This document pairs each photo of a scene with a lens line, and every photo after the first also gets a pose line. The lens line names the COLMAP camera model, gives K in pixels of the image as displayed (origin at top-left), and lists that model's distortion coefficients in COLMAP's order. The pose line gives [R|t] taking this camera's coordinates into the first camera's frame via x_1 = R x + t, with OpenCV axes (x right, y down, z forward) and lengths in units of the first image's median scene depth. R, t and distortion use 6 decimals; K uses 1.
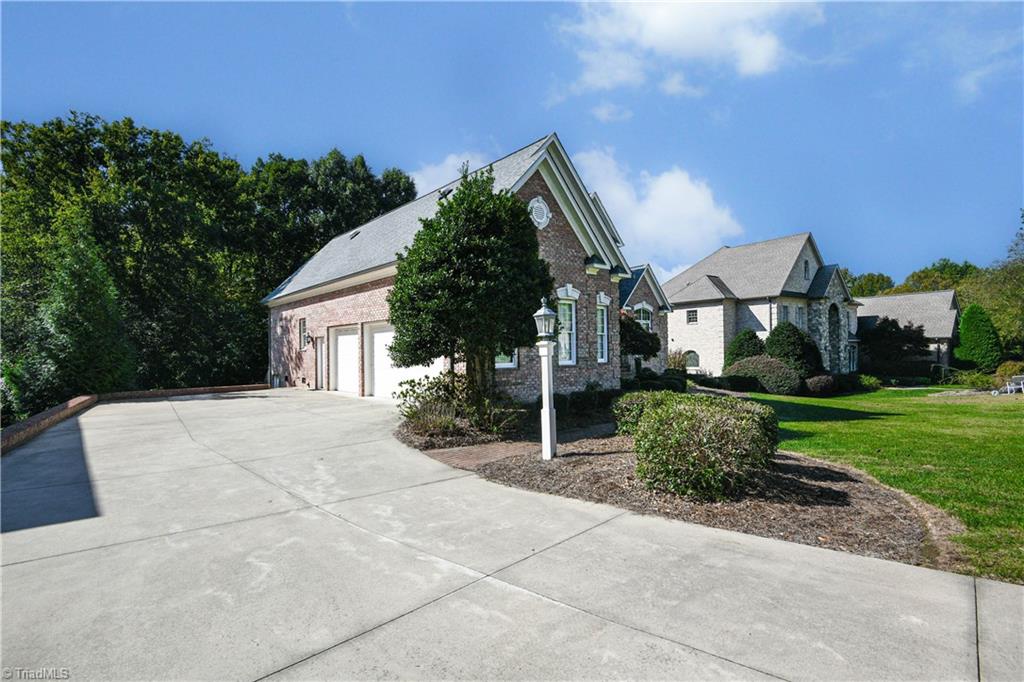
lens RADIAL K [[480.0, 0, 512.0], [0, 480.0, 341.0], [0, 0, 1]] dist [-0.000747, -0.000198]
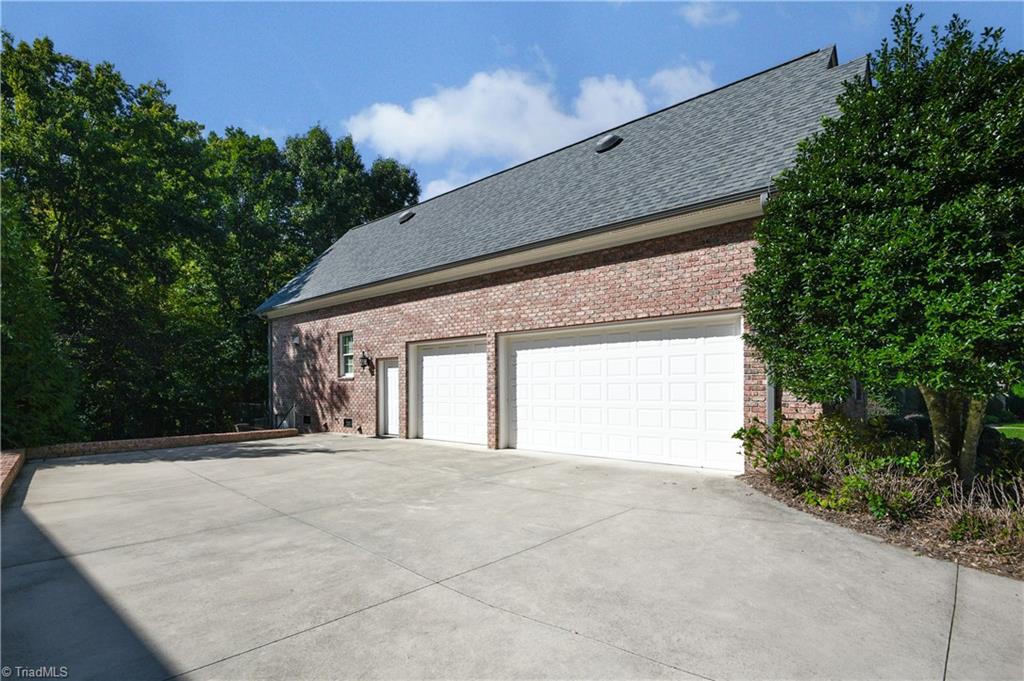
lens RADIAL K [[516.2, 0, 512.6], [0, 516.2, 377.4], [0, 0, 1]] dist [0.028566, 0.000248]
pose [[0.994618, 0.010730, 0.103054, -0.226915], [-0.010657, 0.999942, -0.001260, 0.013306], [-0.103062, 0.000154, 0.994675, 0.200564]]
